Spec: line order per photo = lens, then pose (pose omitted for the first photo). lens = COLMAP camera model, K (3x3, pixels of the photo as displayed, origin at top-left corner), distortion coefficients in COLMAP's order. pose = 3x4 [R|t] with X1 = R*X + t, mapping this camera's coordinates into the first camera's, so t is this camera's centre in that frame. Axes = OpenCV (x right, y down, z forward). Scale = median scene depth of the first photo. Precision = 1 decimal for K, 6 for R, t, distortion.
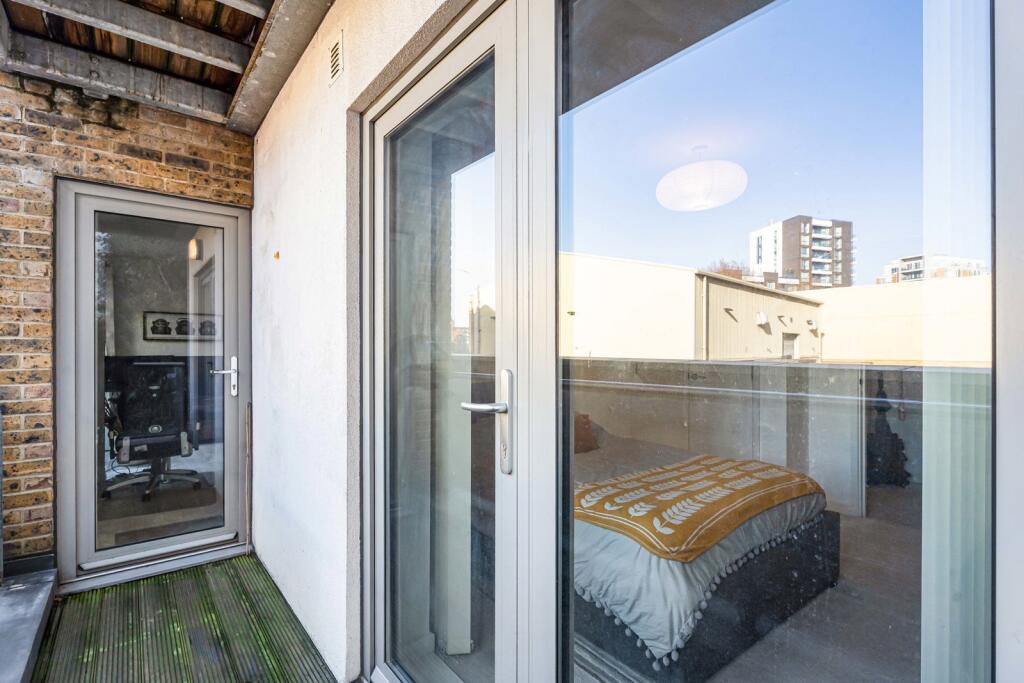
lens RADIAL K [[482.0, 0, 511.0], [0, 482.0, 347.0], [0, 0, 1]] dist [-0.003867, -0.000182]
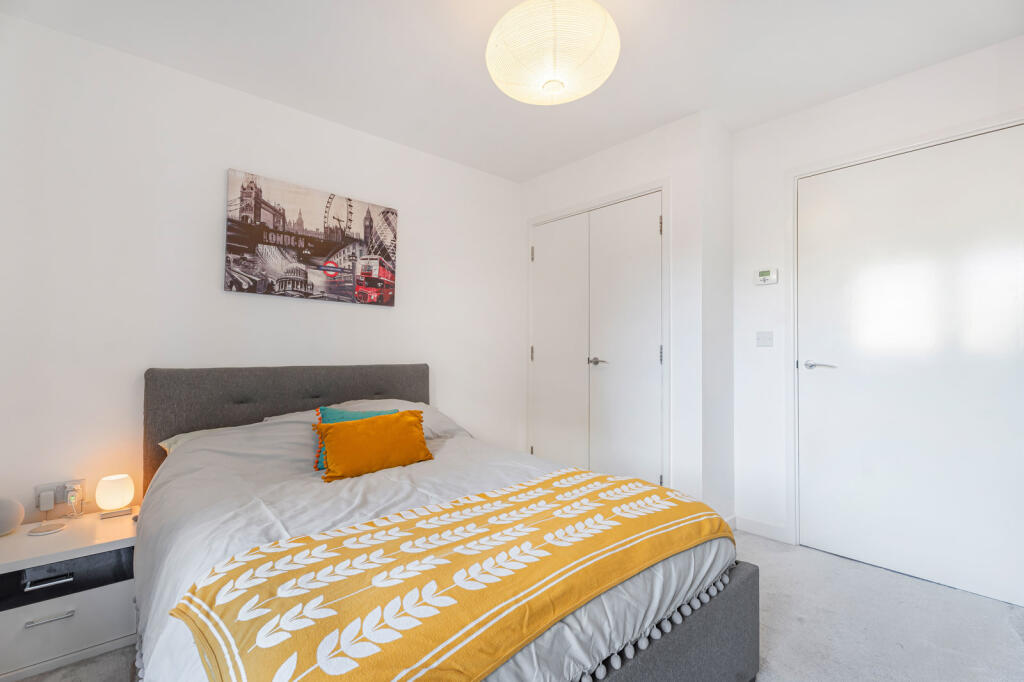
lens RADIAL K [[482.0, 0, 512.1], [0, 482.0, 341.6], [0, 0, 1]] dist [-0.003867, -0.000182]
pose [[0.997131, 0.004144, 0.075580, 0.371377], [-0.003678, 0.999973, -0.006312, 0.073519], [-0.075605, 0.006016, 0.997120, 0.473019]]
